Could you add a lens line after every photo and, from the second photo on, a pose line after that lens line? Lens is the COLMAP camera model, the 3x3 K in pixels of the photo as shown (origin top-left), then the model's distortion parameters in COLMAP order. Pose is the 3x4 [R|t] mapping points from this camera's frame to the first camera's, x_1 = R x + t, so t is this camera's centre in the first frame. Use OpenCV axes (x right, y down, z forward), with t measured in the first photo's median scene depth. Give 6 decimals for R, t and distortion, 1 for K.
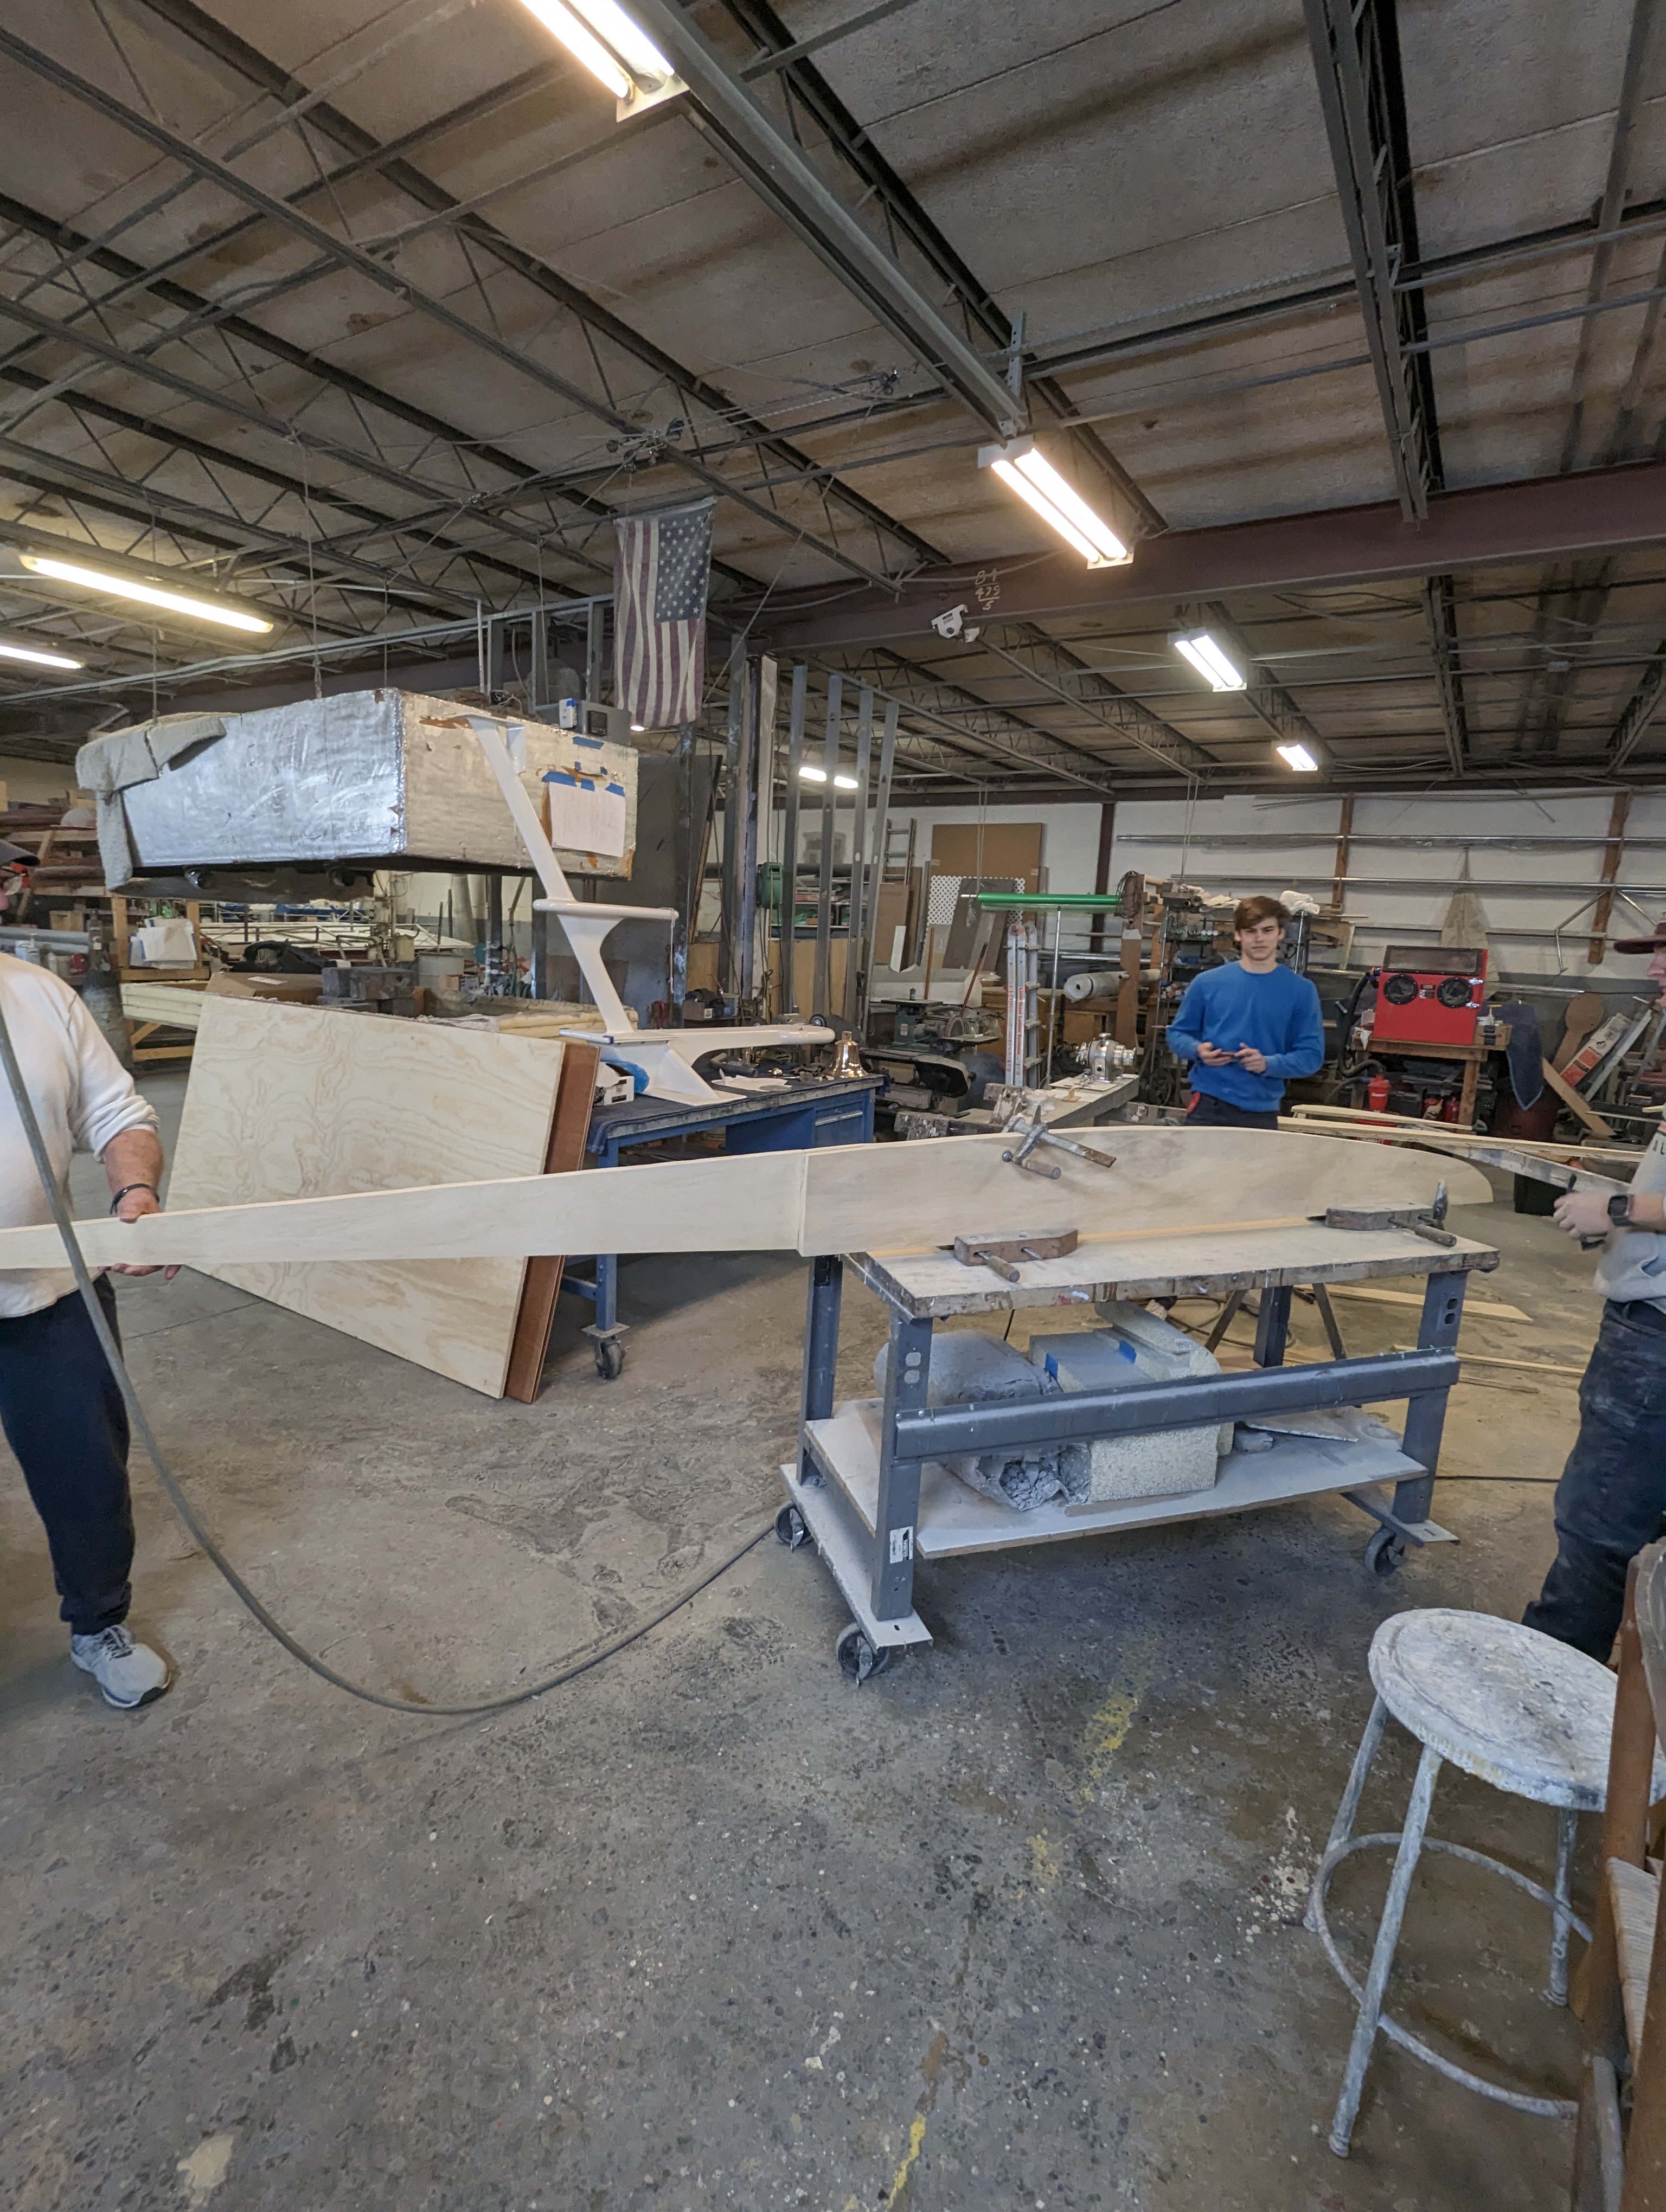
lens RADIAL K [[1046.6, 0, 840.0], [0, 1046.6, 1117.8], [0, 0, 1]] dist [0.000592, -0.000071]
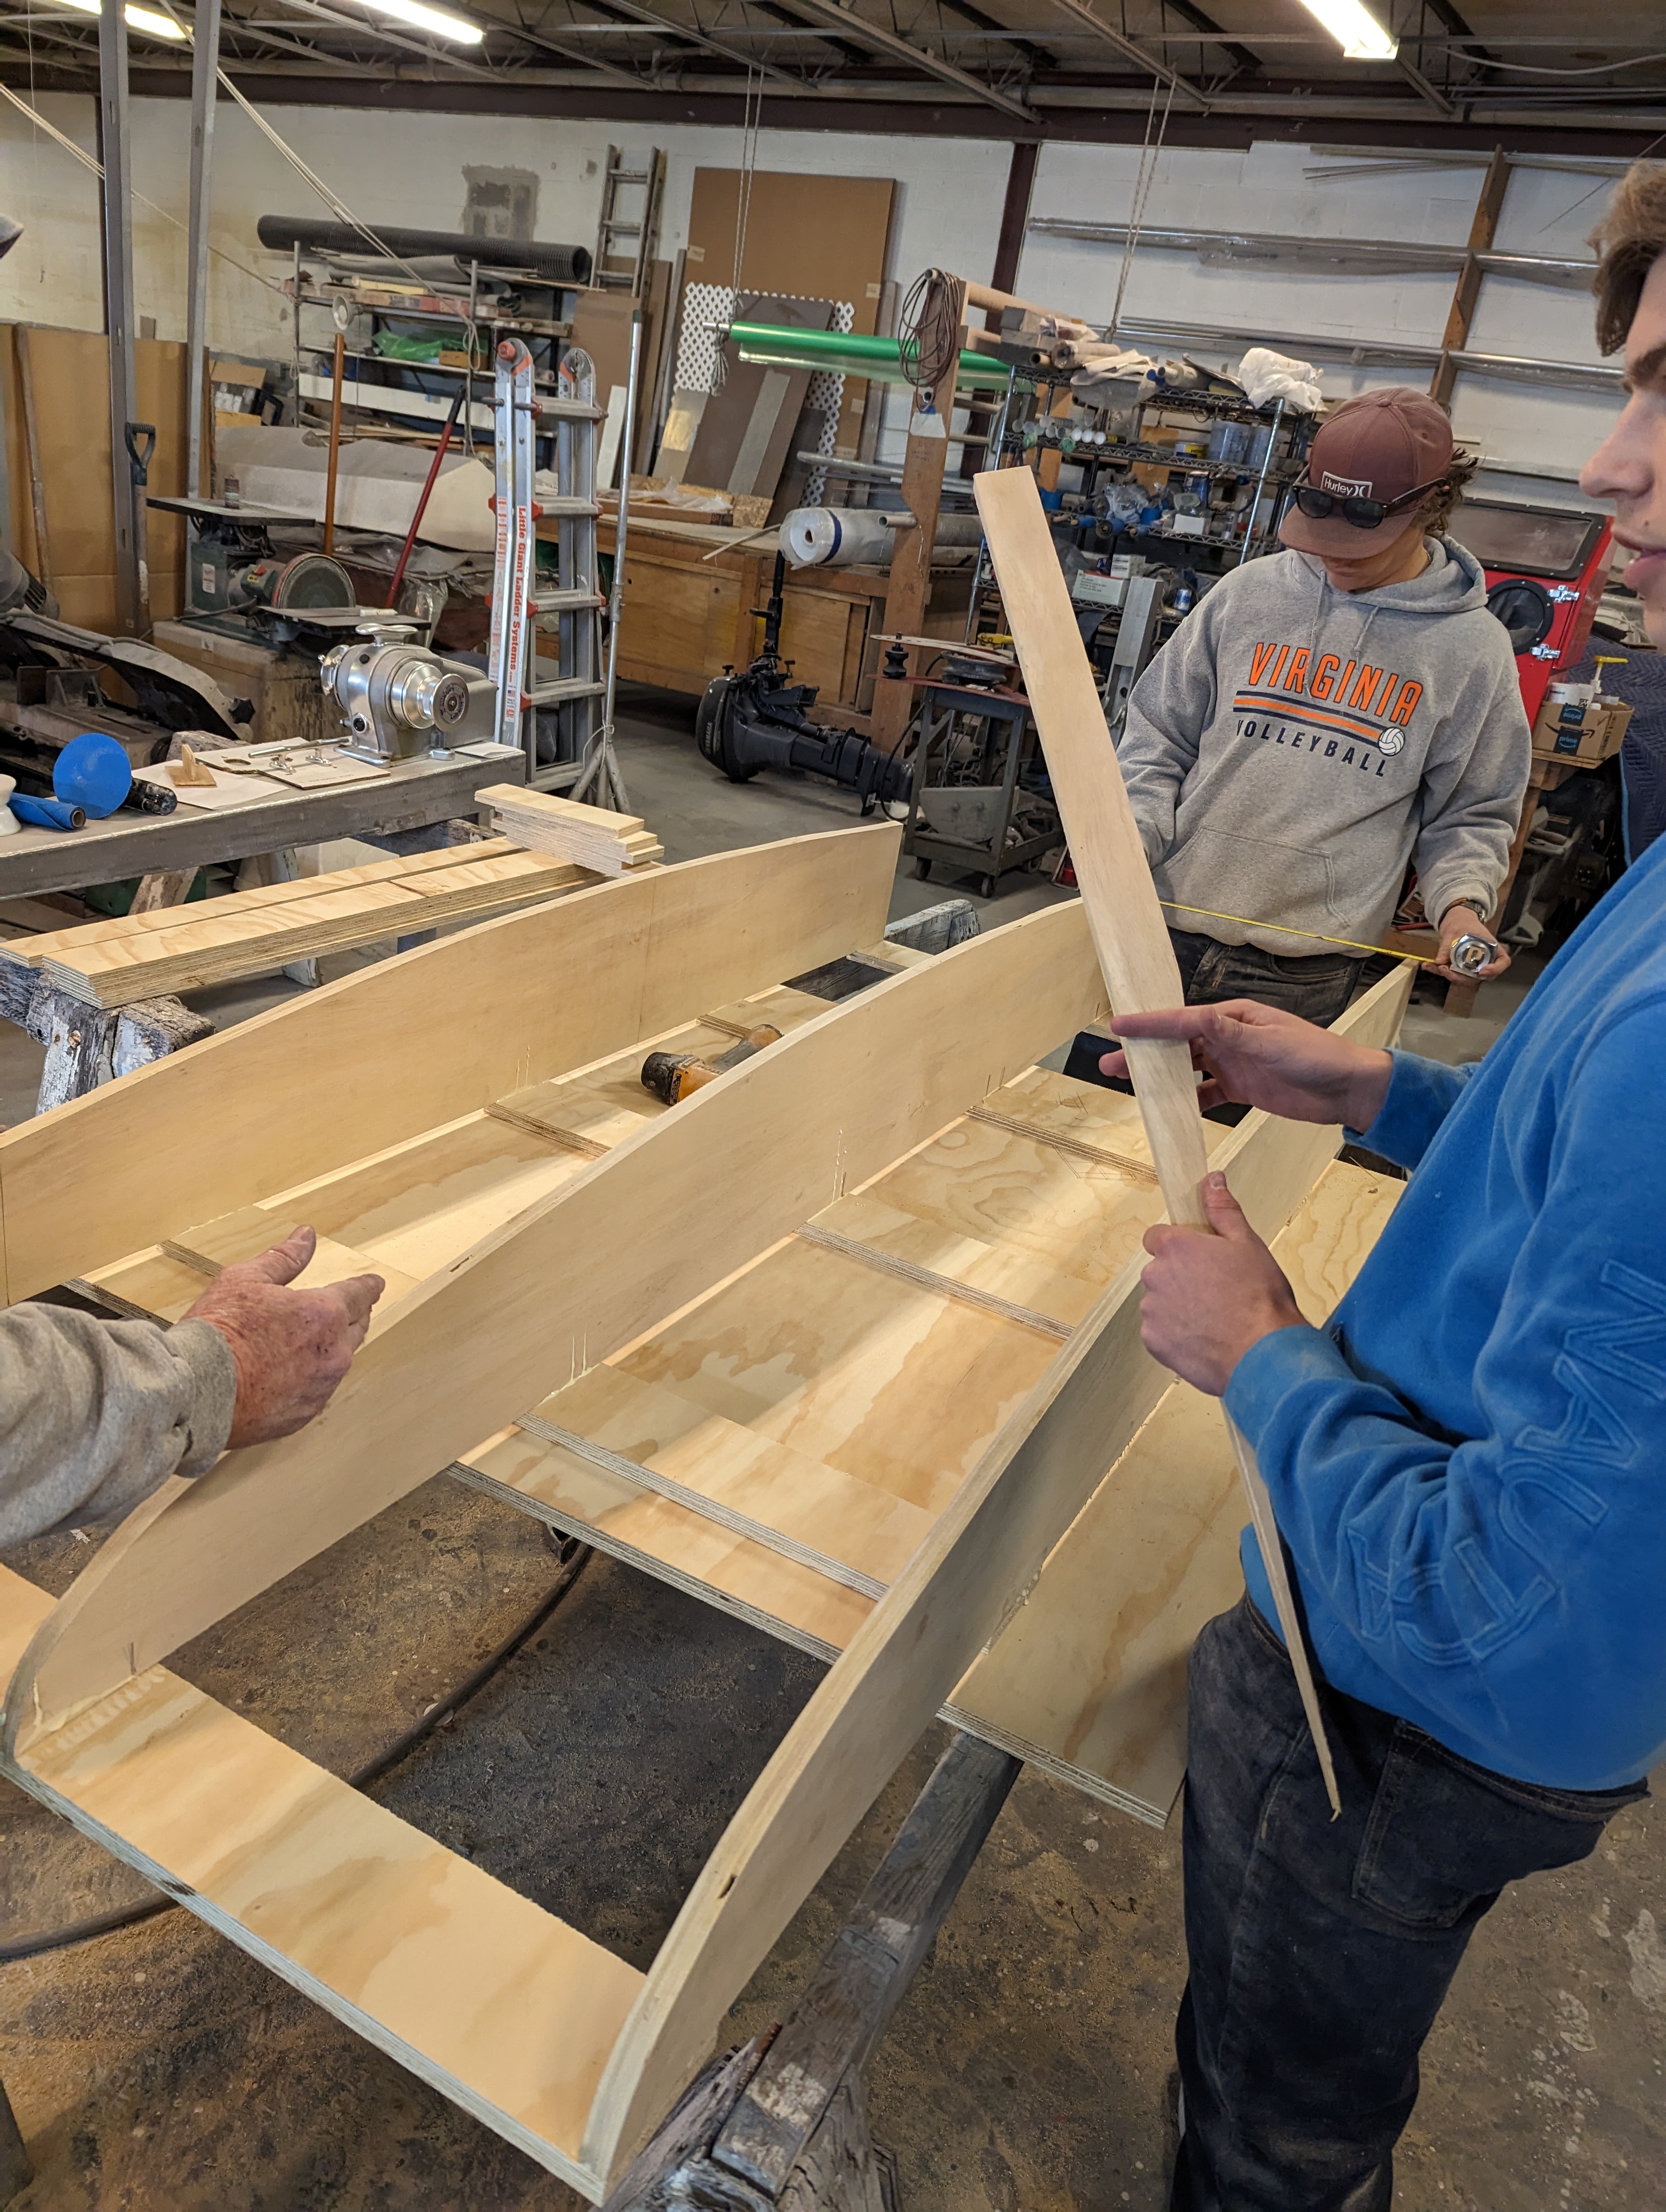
lens RADIAL K [[1577.9, 0, 794.6], [0, 1577.9, 1112.4], [0, 0, 1]] dist [0.053659, -0.035921]
pose [[0.995269, 0.096101, 0.014311, 0.231476], [-0.096882, 0.970430, 0.221085, -0.030357], [0.007359, -0.221425, 0.975150, 0.243613]]
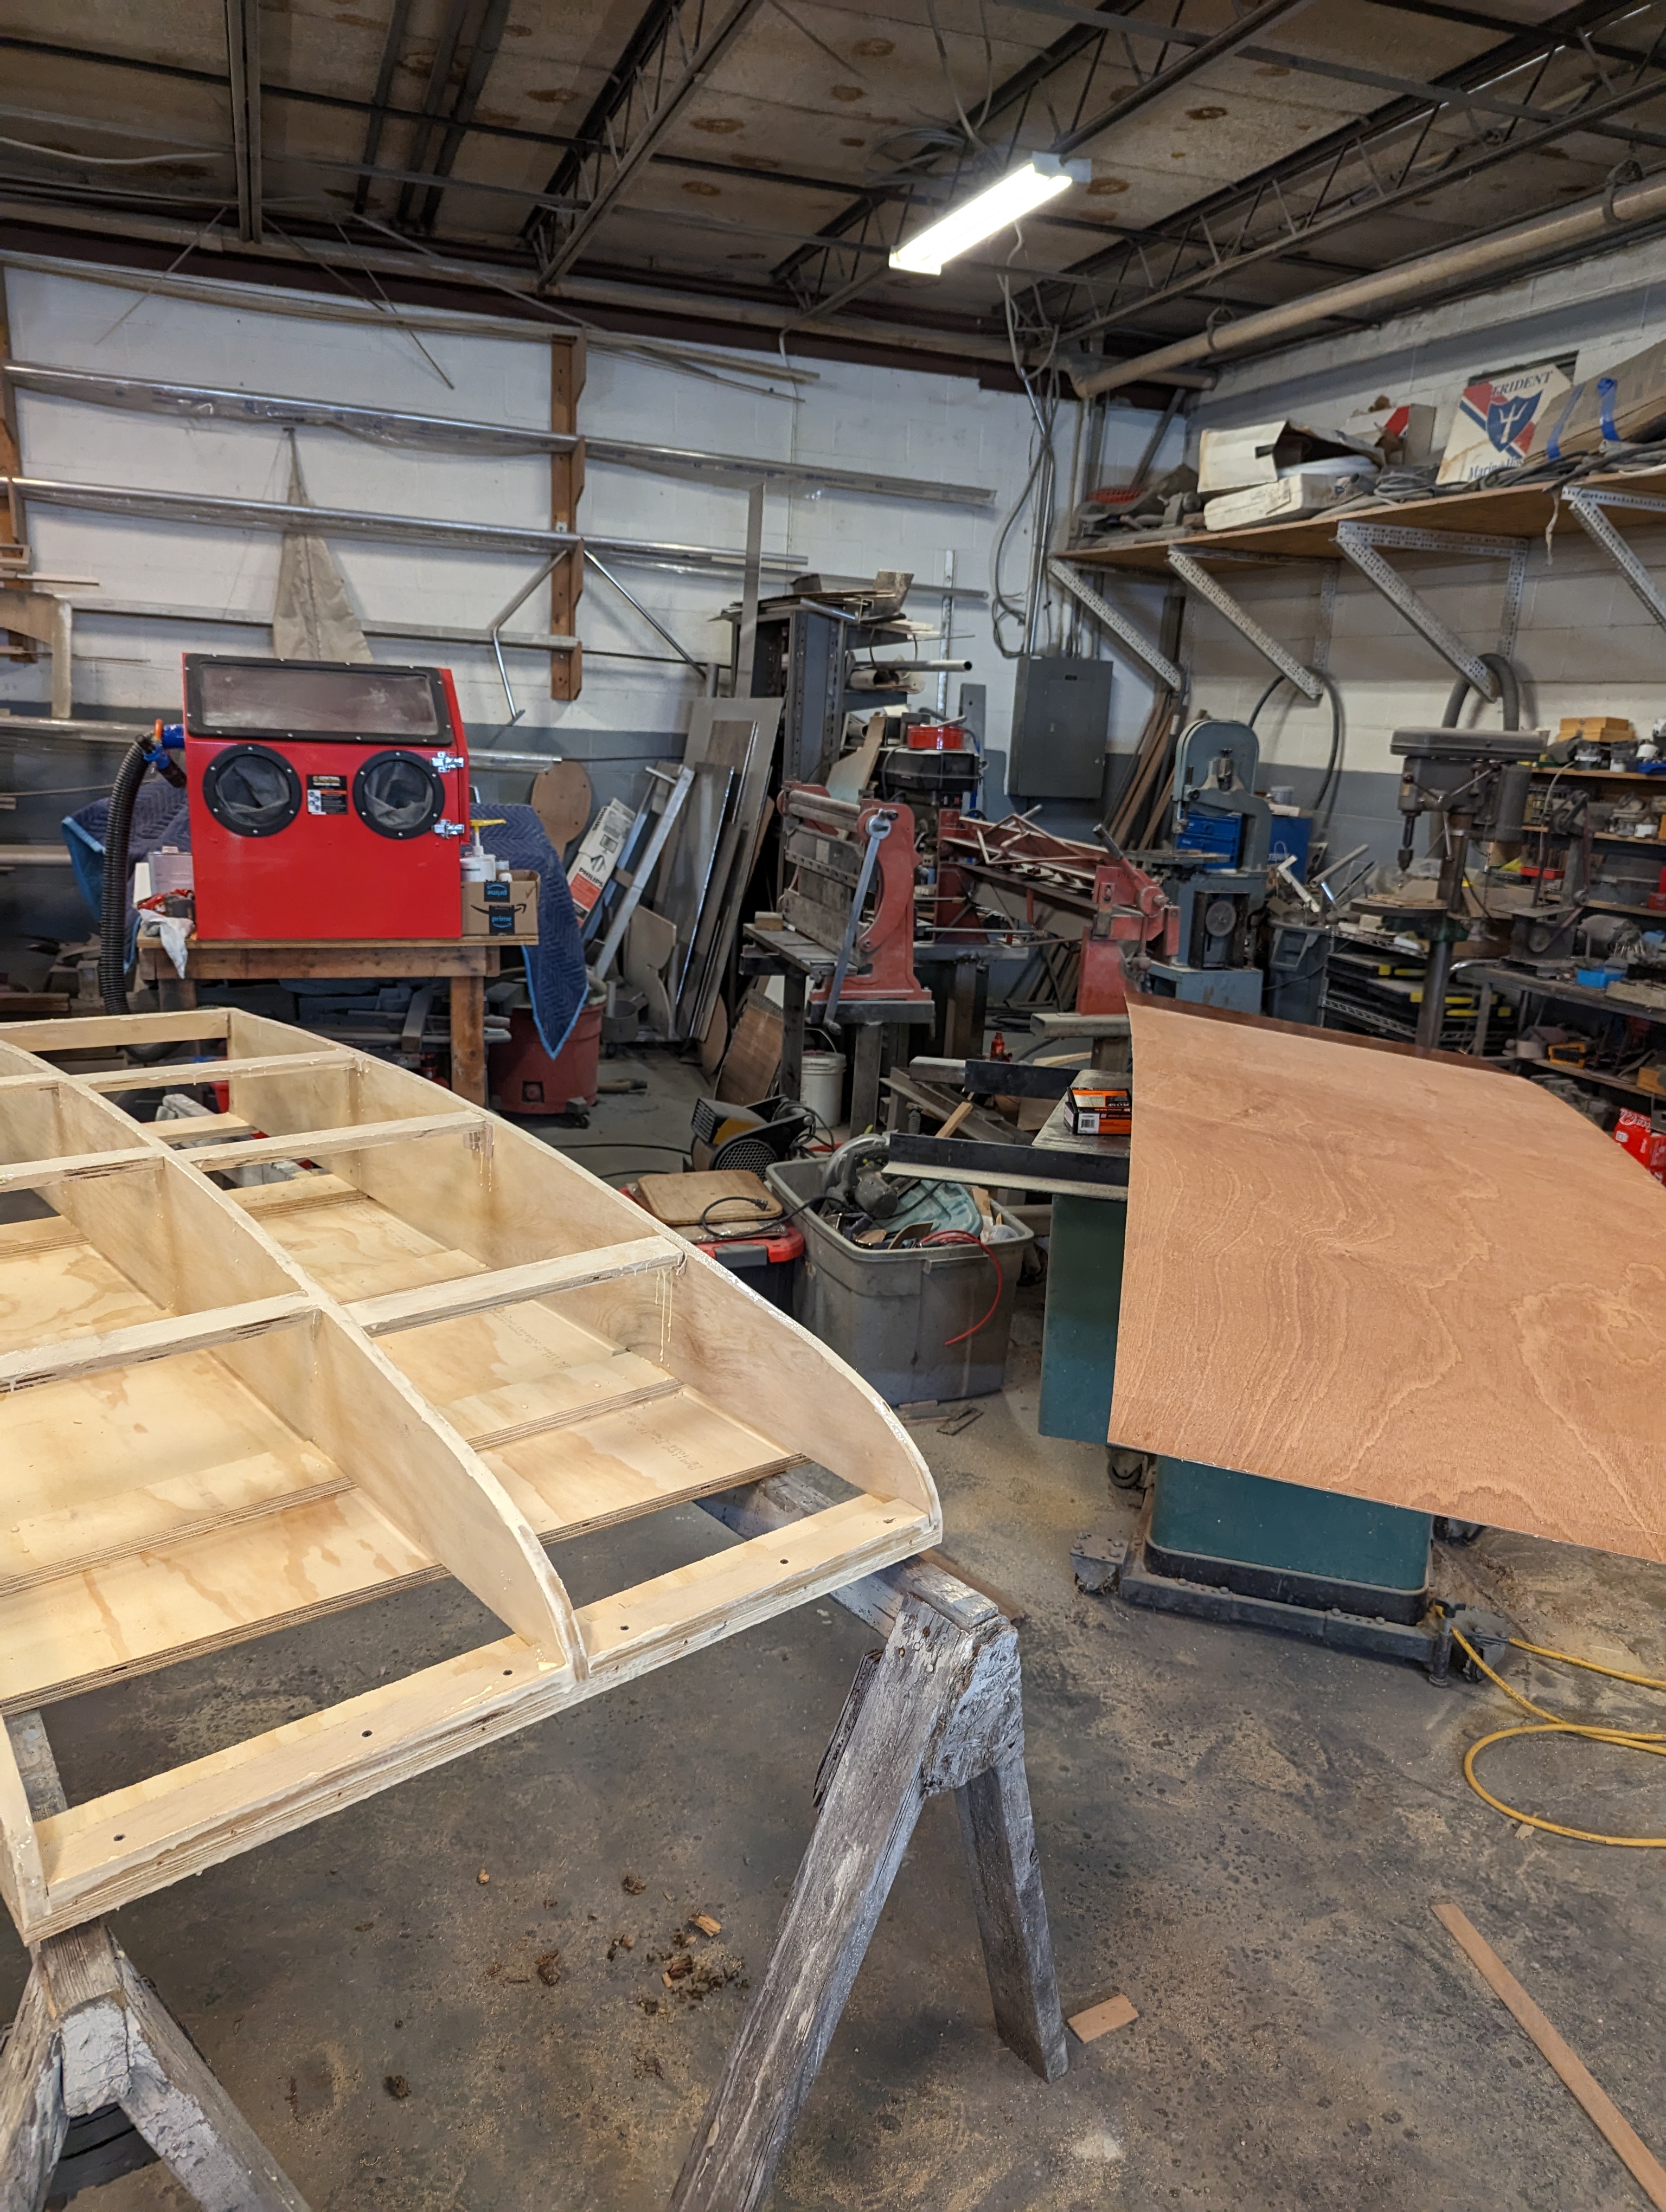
lens RADIAL K [[1577.9, 0, 830.9], [0, 1577.9, 1120.9], [0, 0, 1]] dist [0.053659, -0.035921]
pose [[0.636760, -0.206378, 0.742930, 0.193983], [0.117889, 0.978244, 0.170704, -0.064591], [-0.761997, -0.021114, 0.647237, 0.403932]]
